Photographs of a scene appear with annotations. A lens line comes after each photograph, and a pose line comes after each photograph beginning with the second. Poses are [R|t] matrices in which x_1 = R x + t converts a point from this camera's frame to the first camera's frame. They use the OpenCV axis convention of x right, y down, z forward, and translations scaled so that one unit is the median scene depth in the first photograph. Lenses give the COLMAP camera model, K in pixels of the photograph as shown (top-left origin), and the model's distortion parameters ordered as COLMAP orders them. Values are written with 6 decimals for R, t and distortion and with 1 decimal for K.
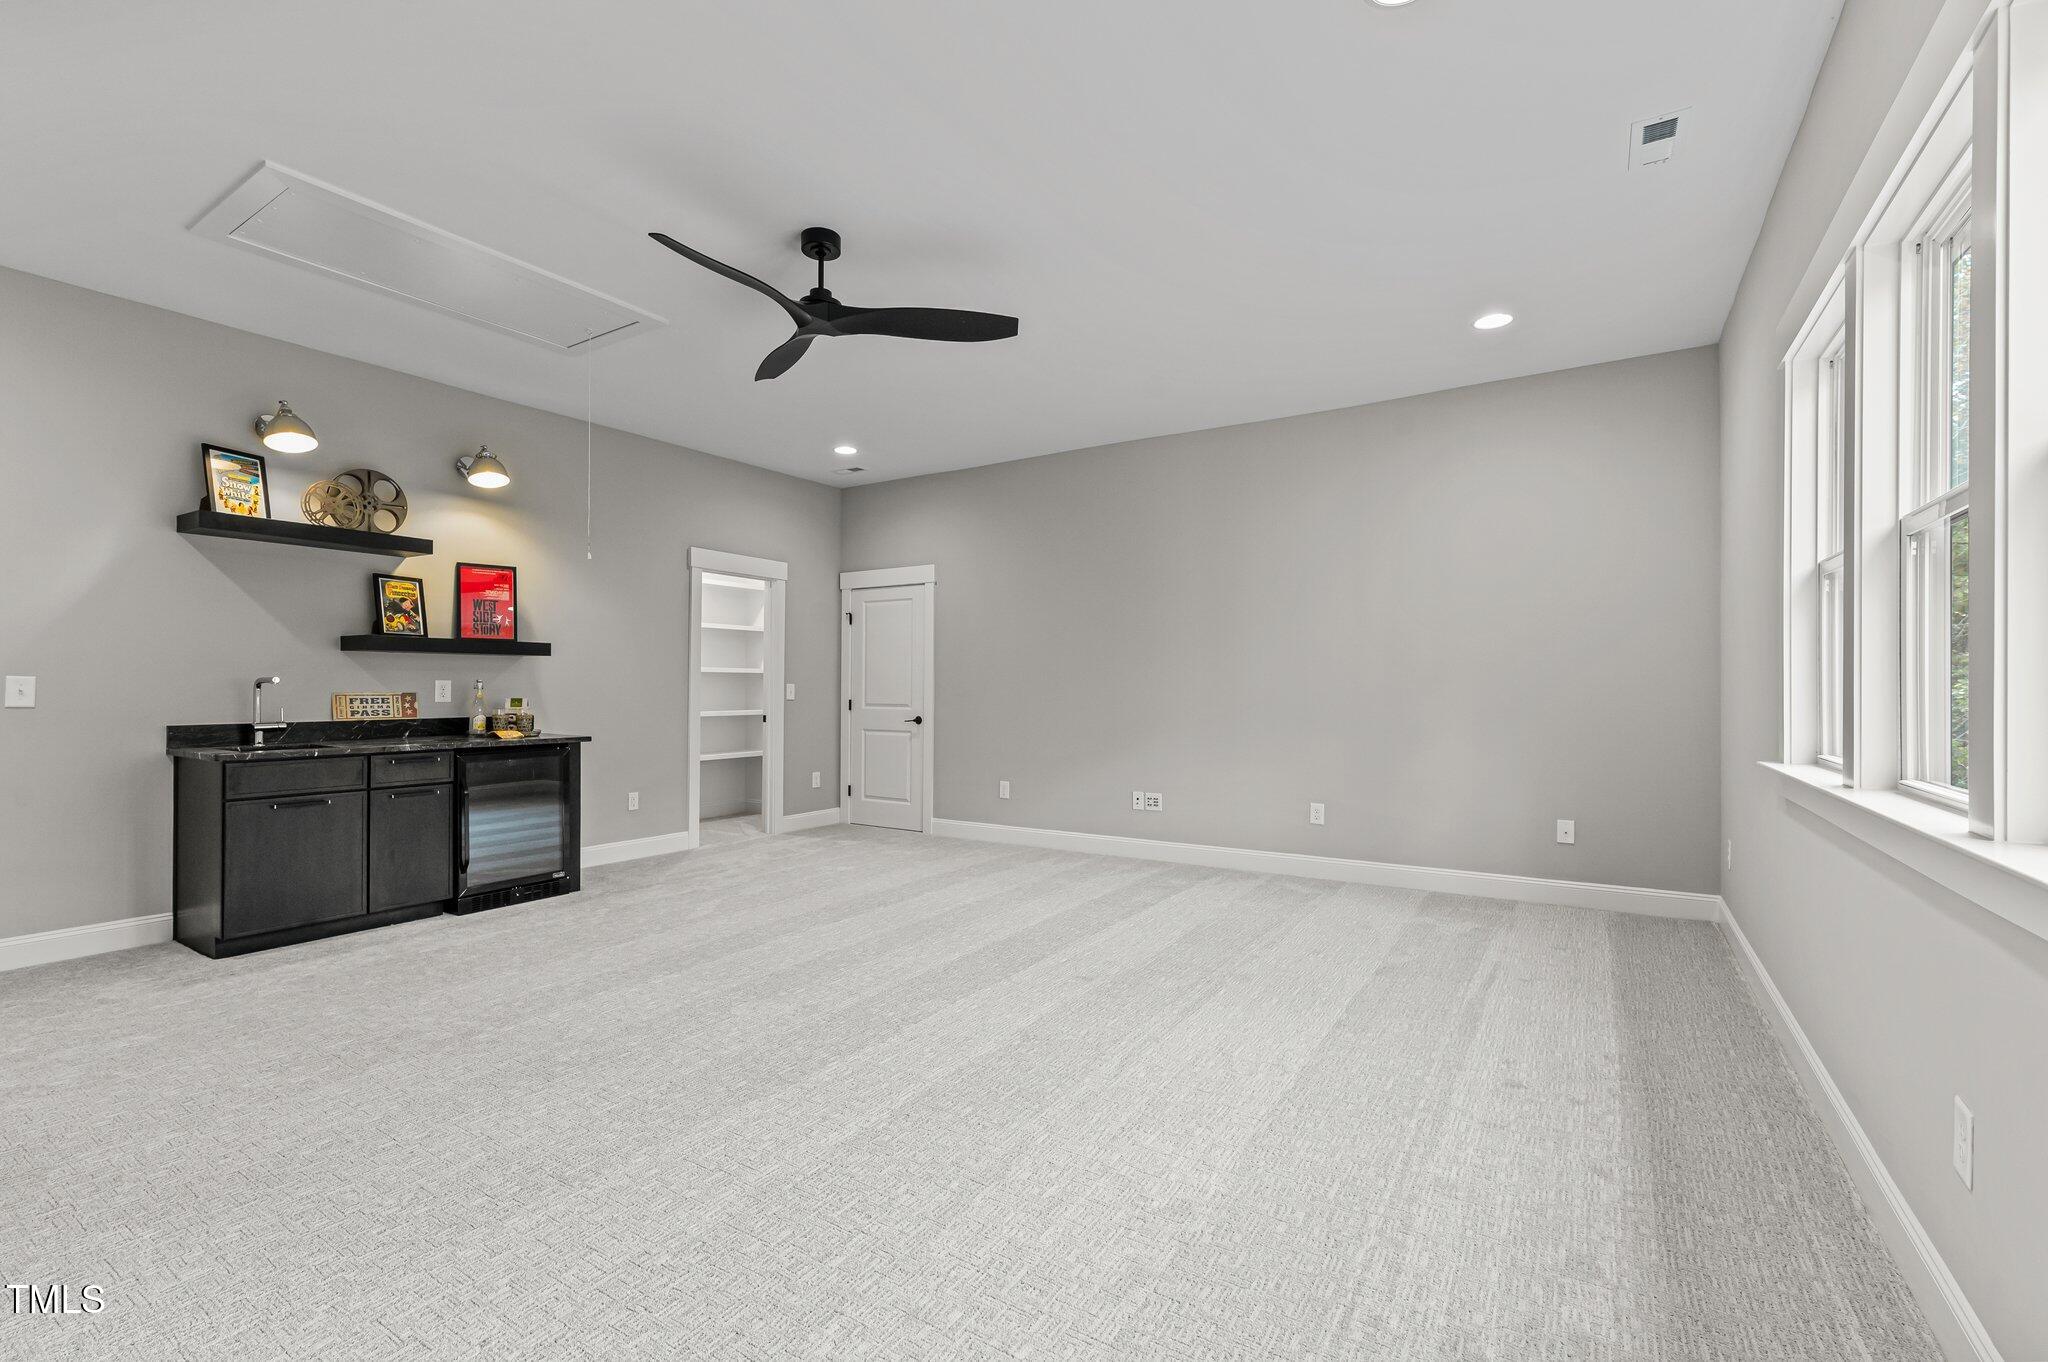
lens RADIAL K [[898.0, 0, 1024.0], [0, 898.0, 681.0], [0, 0, 1]] dist [0.021242, 0.000027]
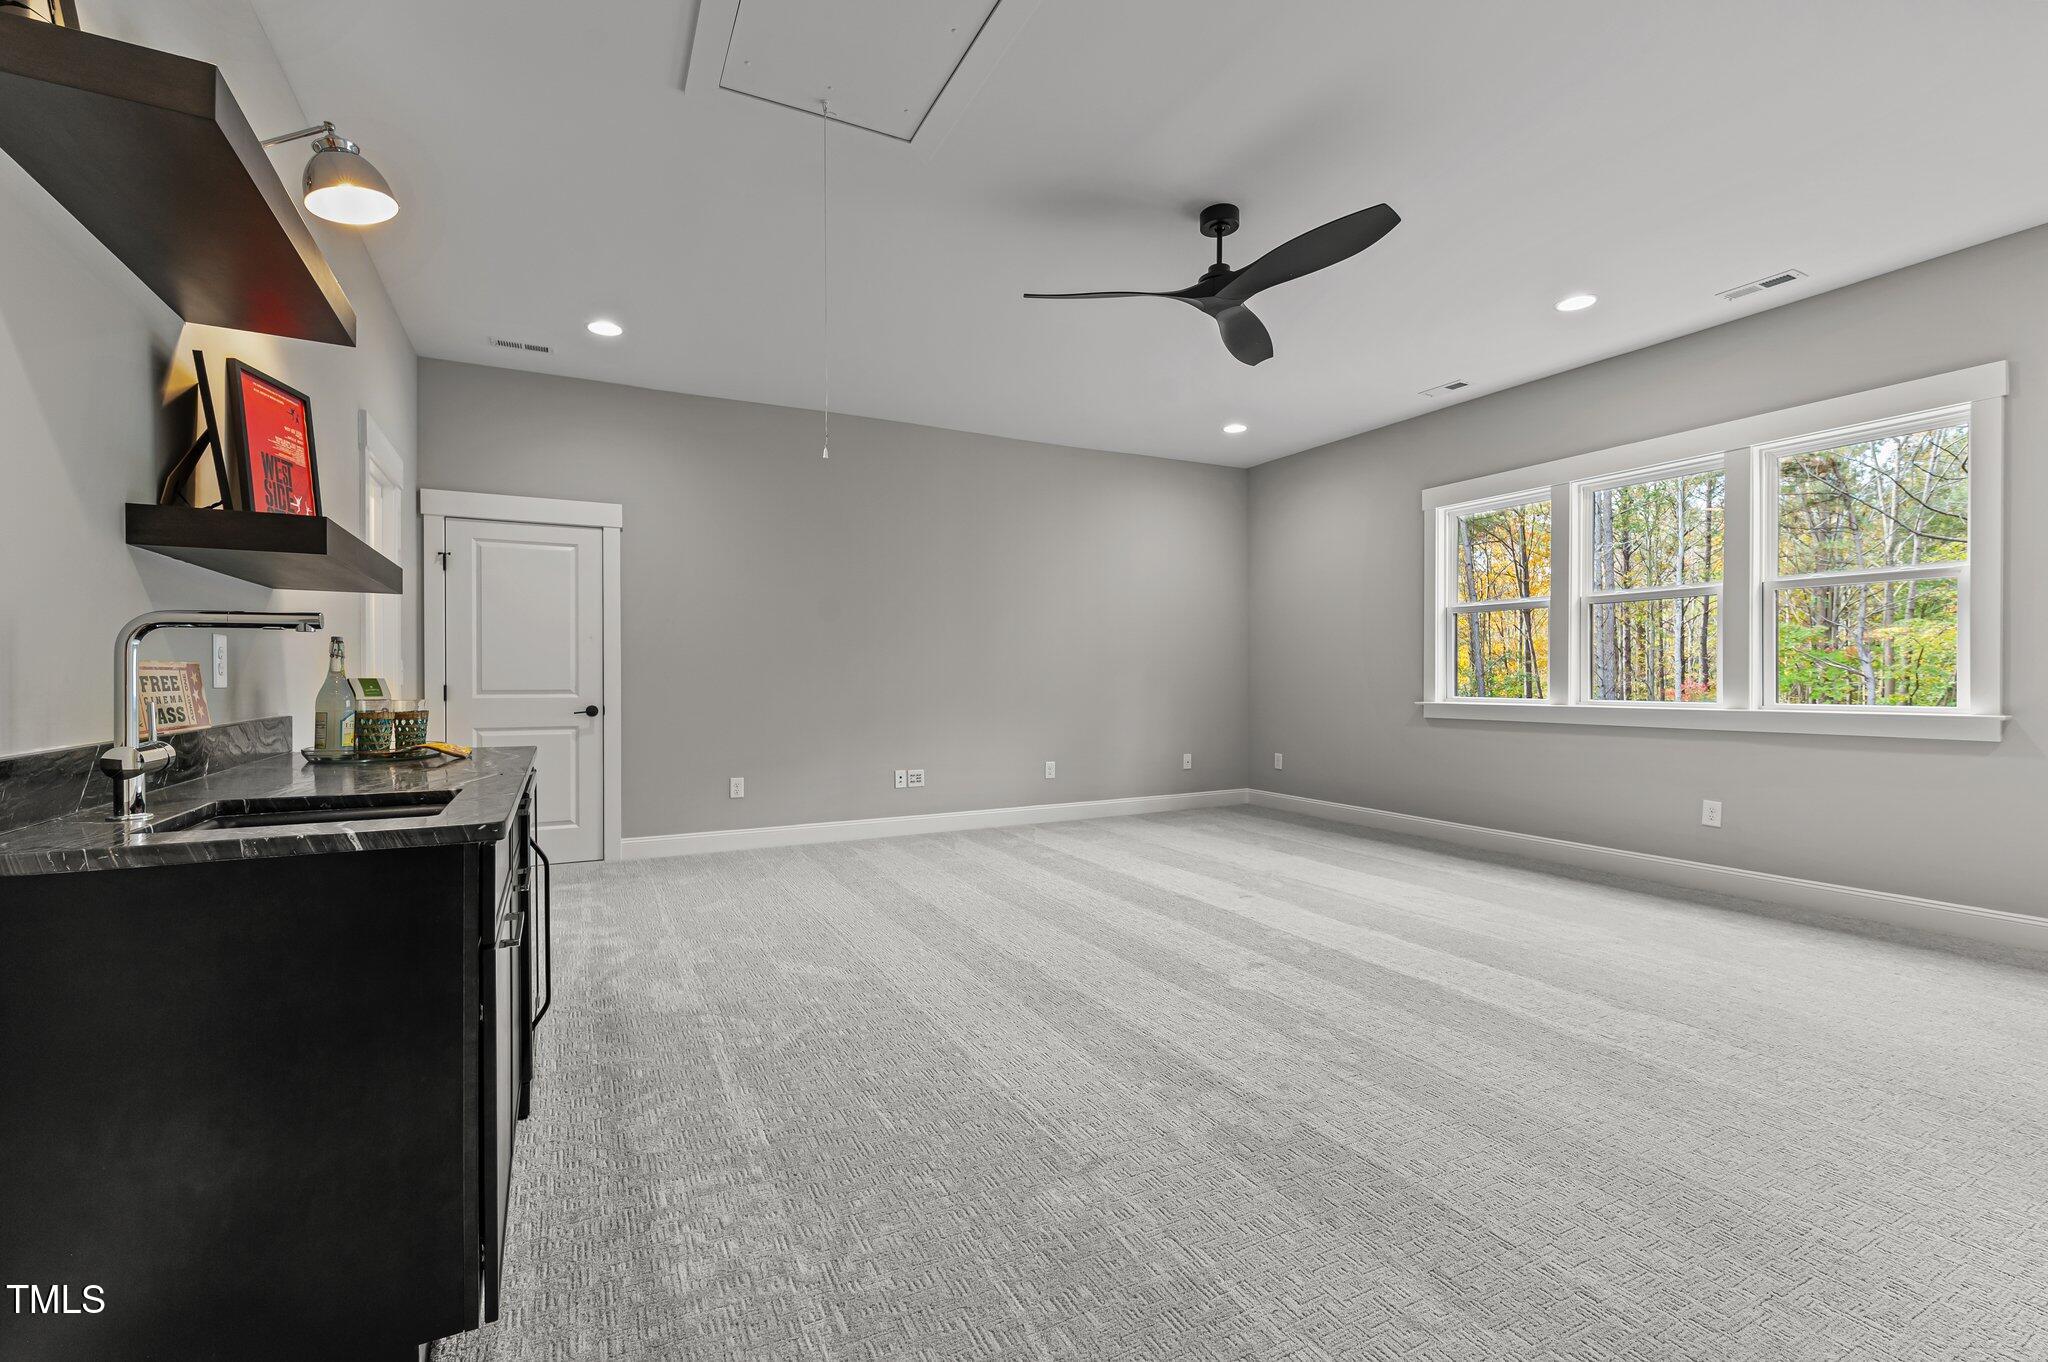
lens RADIAL K [[864.2, 0, 1024.0], [0, 864.2, 681.0], [0, 0, 1]] dist [0.000310, -0.000051]
pose [[0.497027, -0.005815, 0.867716, -0.660693], [-0.005120, 0.999940, 0.009634, 0.011844], [-0.867720, -0.009231, 0.496968, 0.397729]]
